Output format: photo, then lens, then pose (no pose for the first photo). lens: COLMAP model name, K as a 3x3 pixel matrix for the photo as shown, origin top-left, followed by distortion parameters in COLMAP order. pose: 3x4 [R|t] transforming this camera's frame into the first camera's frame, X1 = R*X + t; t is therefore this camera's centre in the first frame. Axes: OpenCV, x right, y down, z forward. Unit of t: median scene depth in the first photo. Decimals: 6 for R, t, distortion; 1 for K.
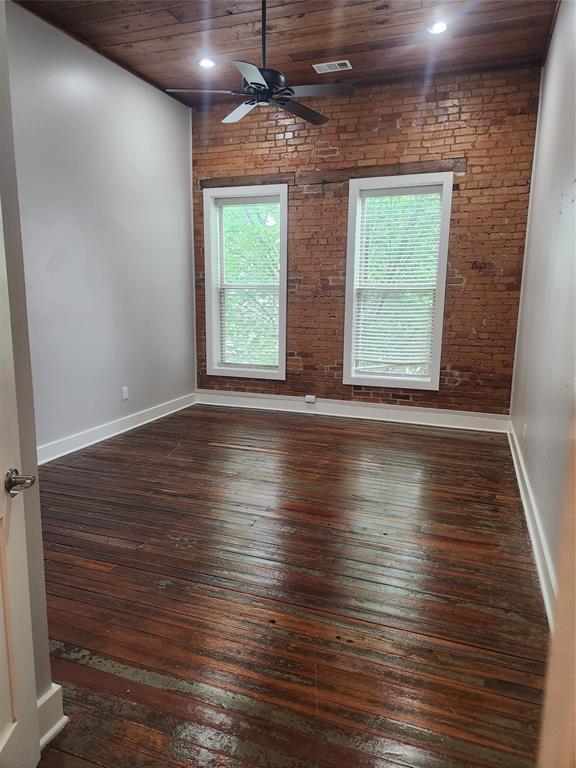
lens RADIAL K [[514.5, 0, 288.2], [0, 514.5, 381.8], [0, 0, 1]] dist [0.057447, -0.006074]
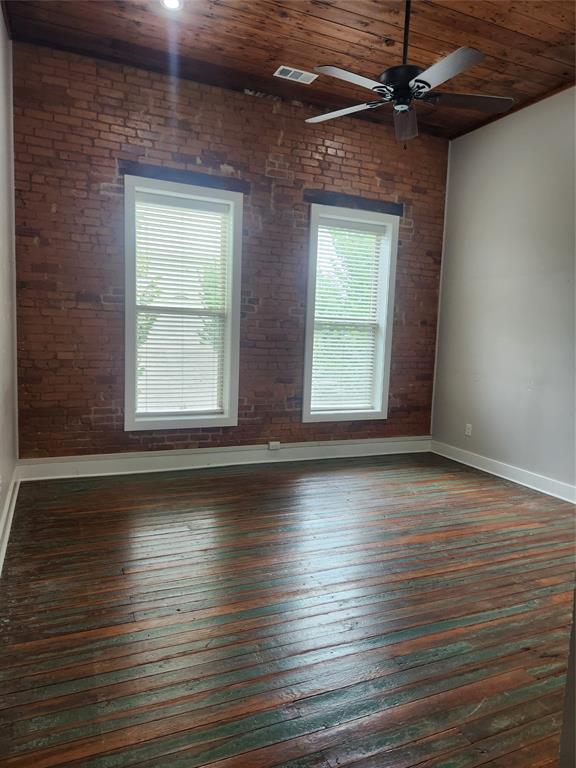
lens RADIAL K [[514.5, 0, 286.6], [0, 514.5, 386.6], [0, 0, 1]] dist [0.057447, -0.006074]
pose [[0.706690, -0.050478, 0.705720, -0.564653], [0.095852, 0.995086, -0.024809, -0.041043], [-0.701000, 0.085177, 0.708056, 0.381748]]
